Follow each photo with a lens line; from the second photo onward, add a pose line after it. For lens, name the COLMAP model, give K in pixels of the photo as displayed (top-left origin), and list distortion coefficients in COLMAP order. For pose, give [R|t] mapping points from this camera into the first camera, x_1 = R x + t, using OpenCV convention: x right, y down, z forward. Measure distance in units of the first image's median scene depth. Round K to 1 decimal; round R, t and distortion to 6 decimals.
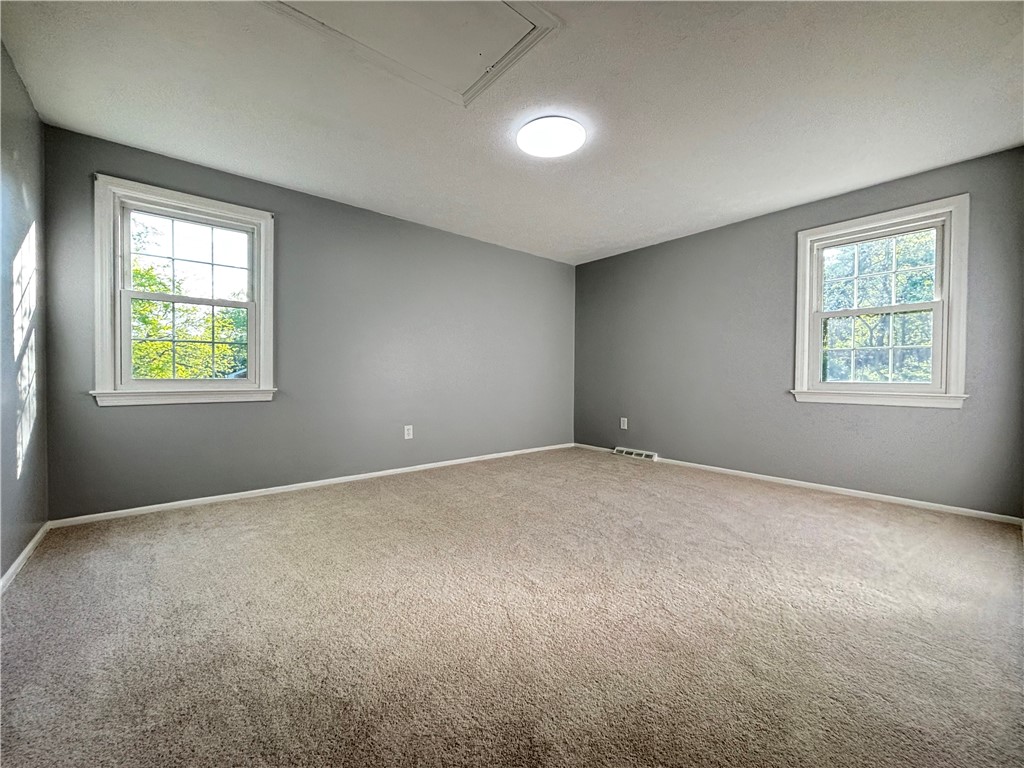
lens RADIAL K [[414.1, 0, 512.6], [0, 414.1, 381.0], [0, 0, 1]] dist [0.000254, 0.000483]
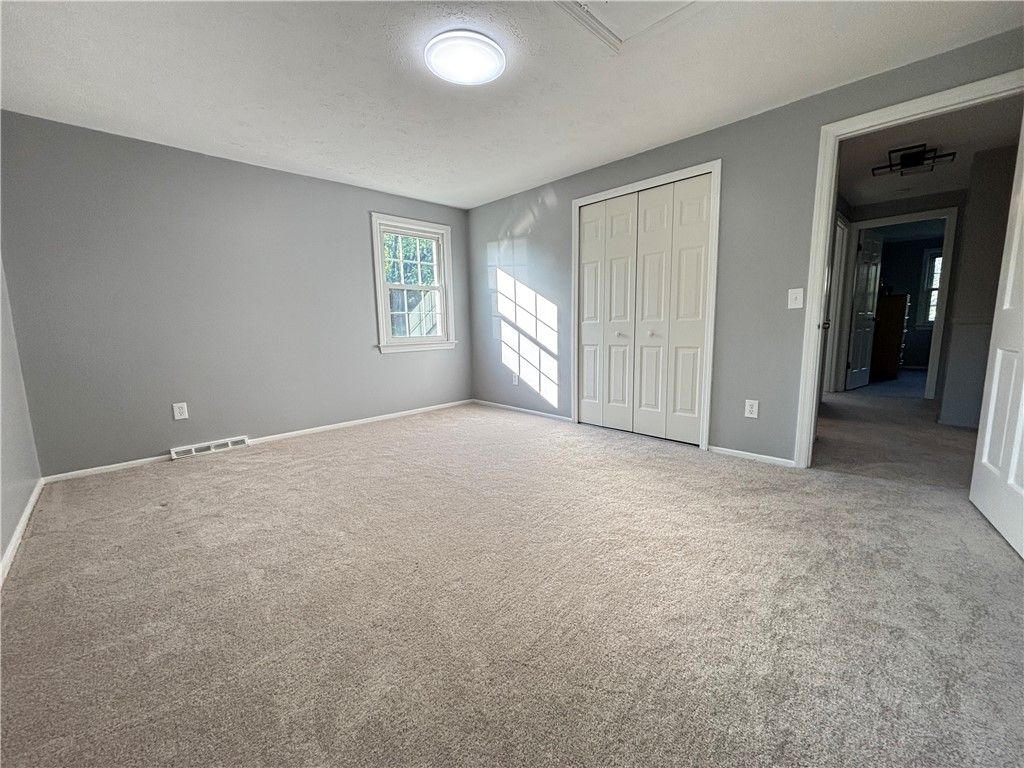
lens RADIAL K [[414.1, 0, 512.1], [0, 414.1, 383.4], [0, 0, 1]] dist [0.000254, 0.000483]
pose [[-0.087010, -0.148133, 0.985132, -0.471585], [0.030027, 0.988043, 0.151223, -0.029940], [-0.995755, 0.042739, -0.081521, 0.560033]]
